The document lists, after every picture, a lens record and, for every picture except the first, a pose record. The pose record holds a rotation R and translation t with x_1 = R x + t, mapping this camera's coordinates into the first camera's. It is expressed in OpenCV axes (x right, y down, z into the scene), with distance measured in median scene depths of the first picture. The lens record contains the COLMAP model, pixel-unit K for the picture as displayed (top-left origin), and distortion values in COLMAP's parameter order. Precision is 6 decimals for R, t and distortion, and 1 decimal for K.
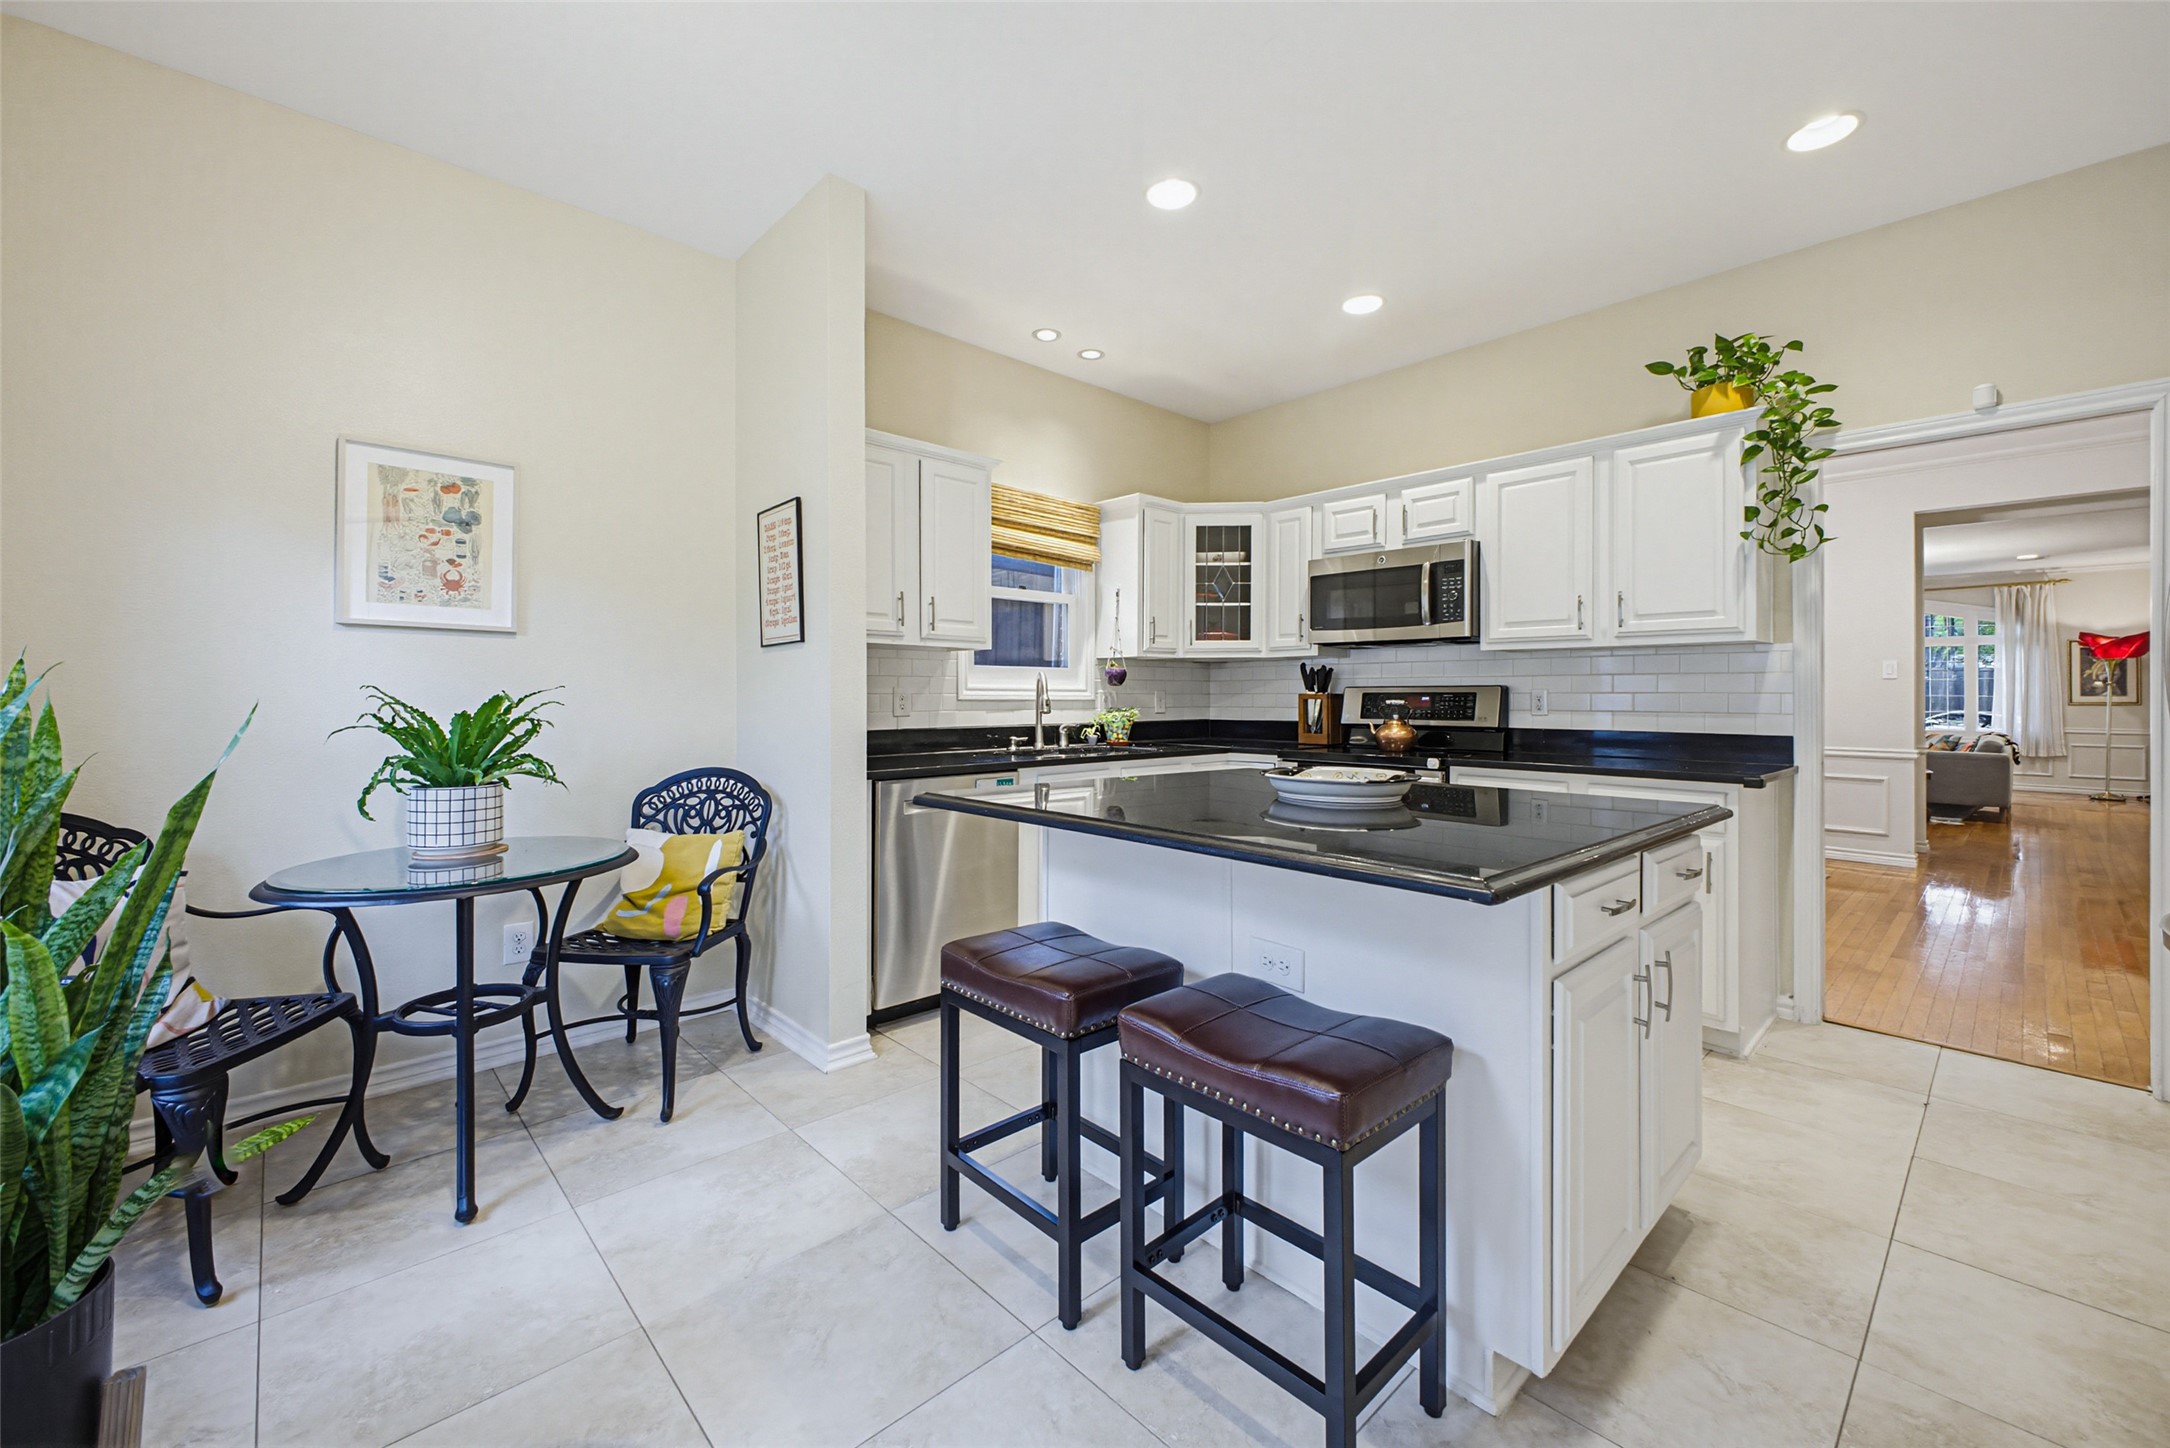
lens RADIAL K [[879.8, 0, 1094.0], [0, 879.8, 713.9], [0, 0, 1]] dist [0.018025, -0.000025]
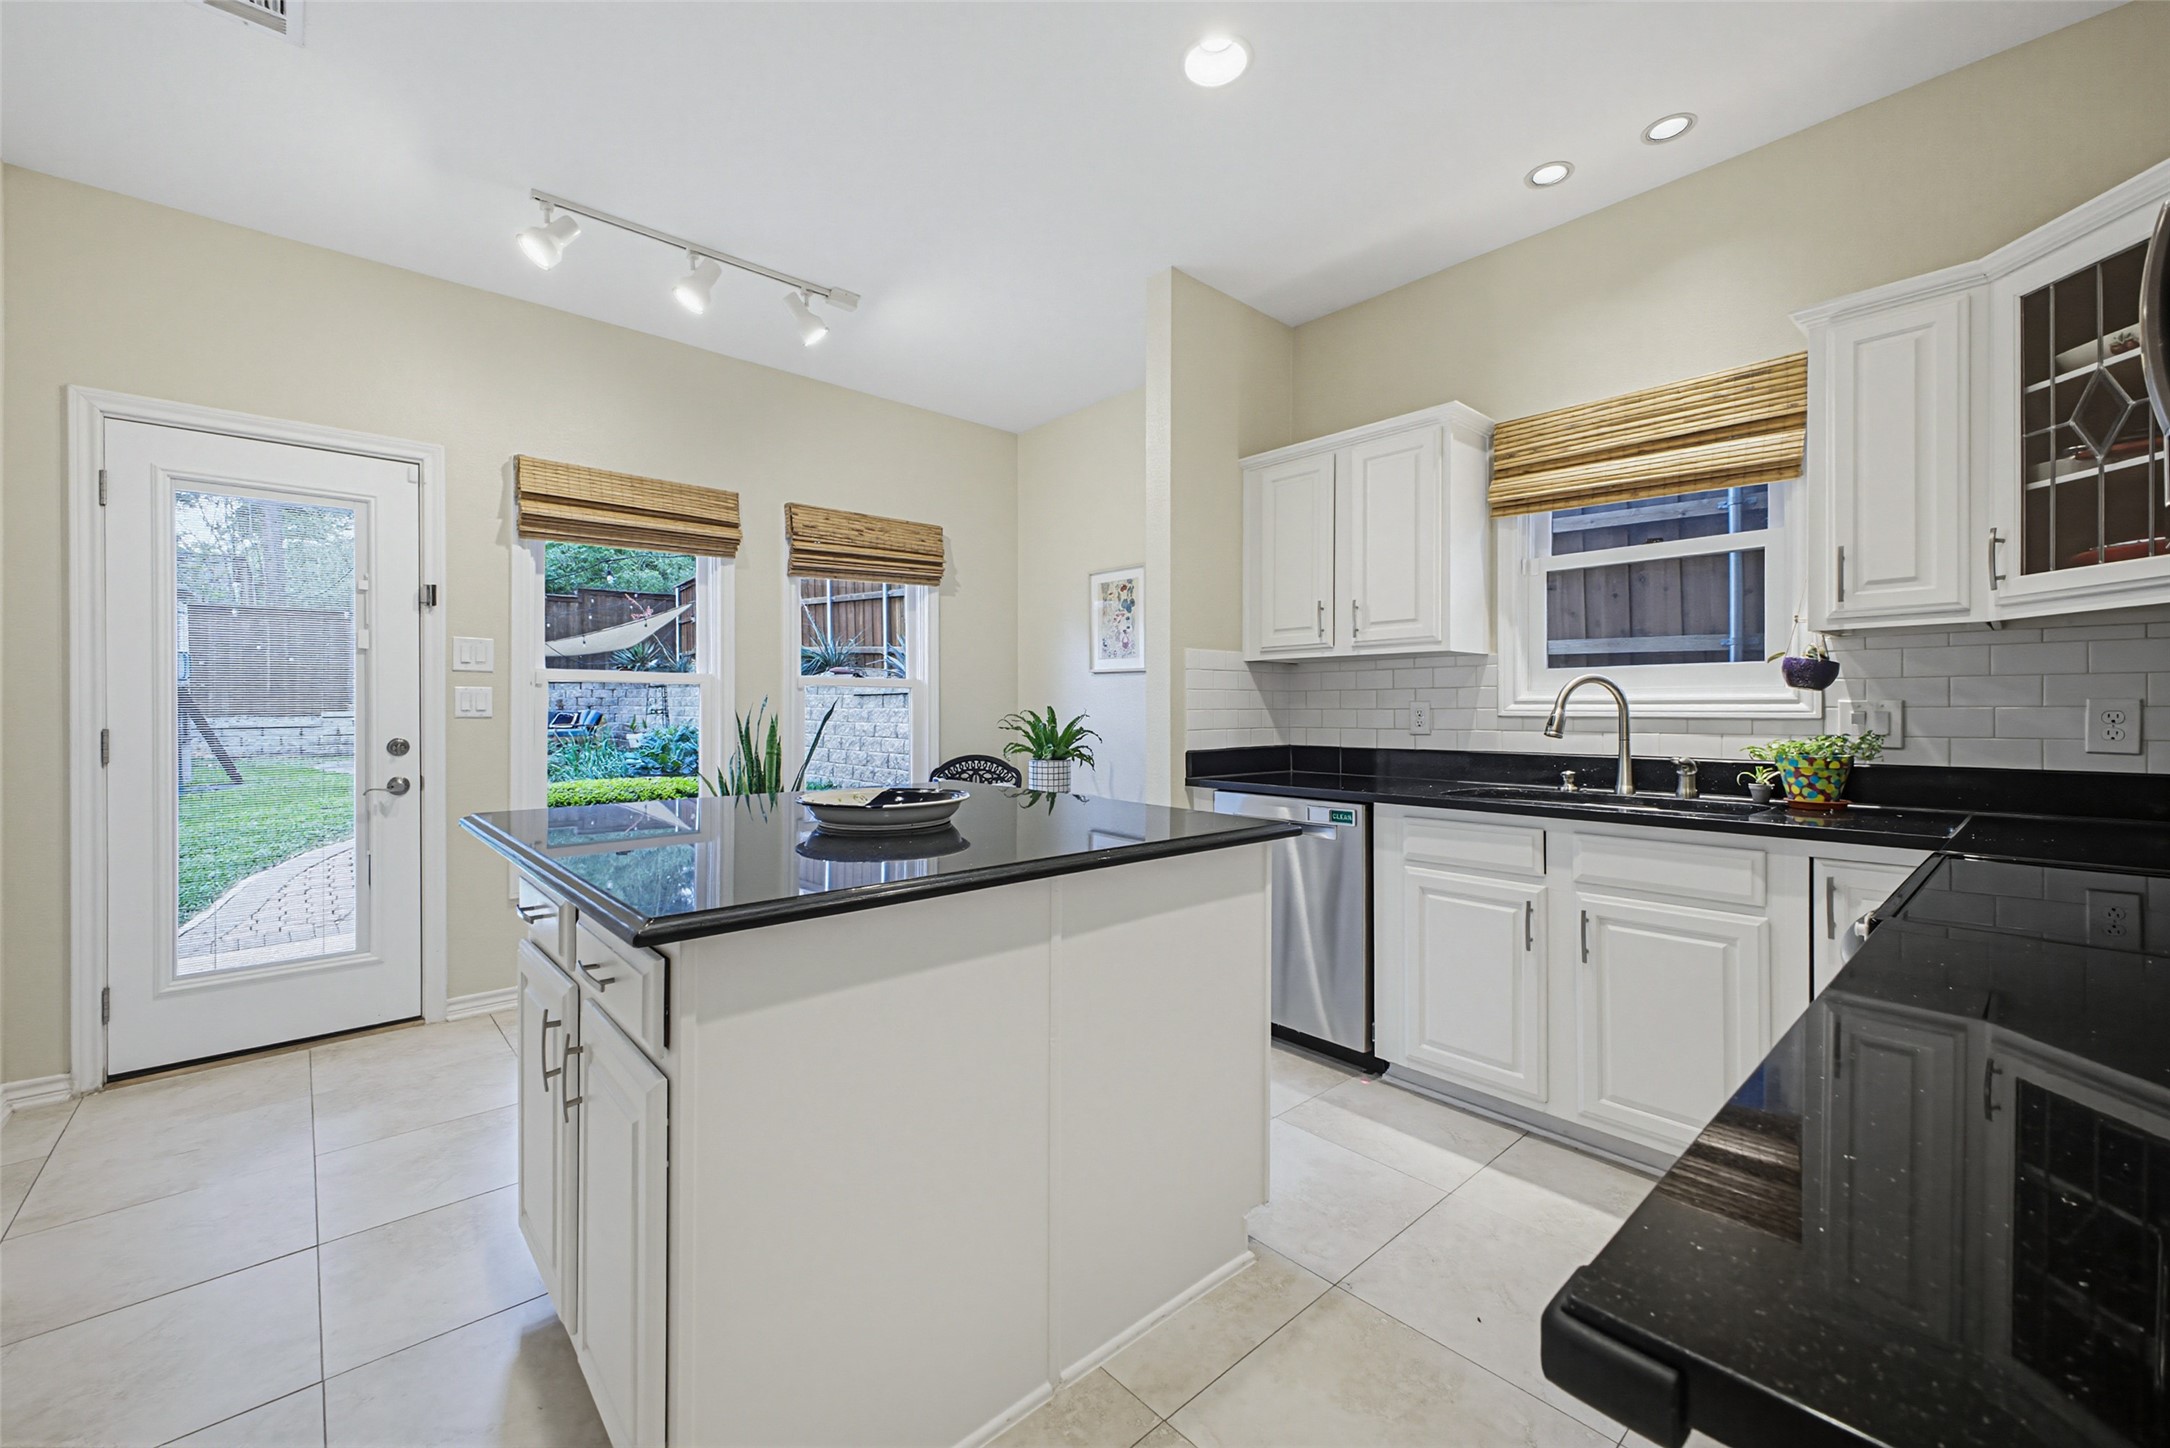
lens RADIAL K [[863.8, 0, 1039.5], [0, 863.8, 711.9], [0, 0, 1]] dist [-0.000519, -0.000292]
pose [[-0.064035, -0.002719, -0.997944, 0.594120], [-0.022118, 0.999755, -0.001305, -0.009707], [0.997702, 0.021989, -0.064080, 0.624789]]
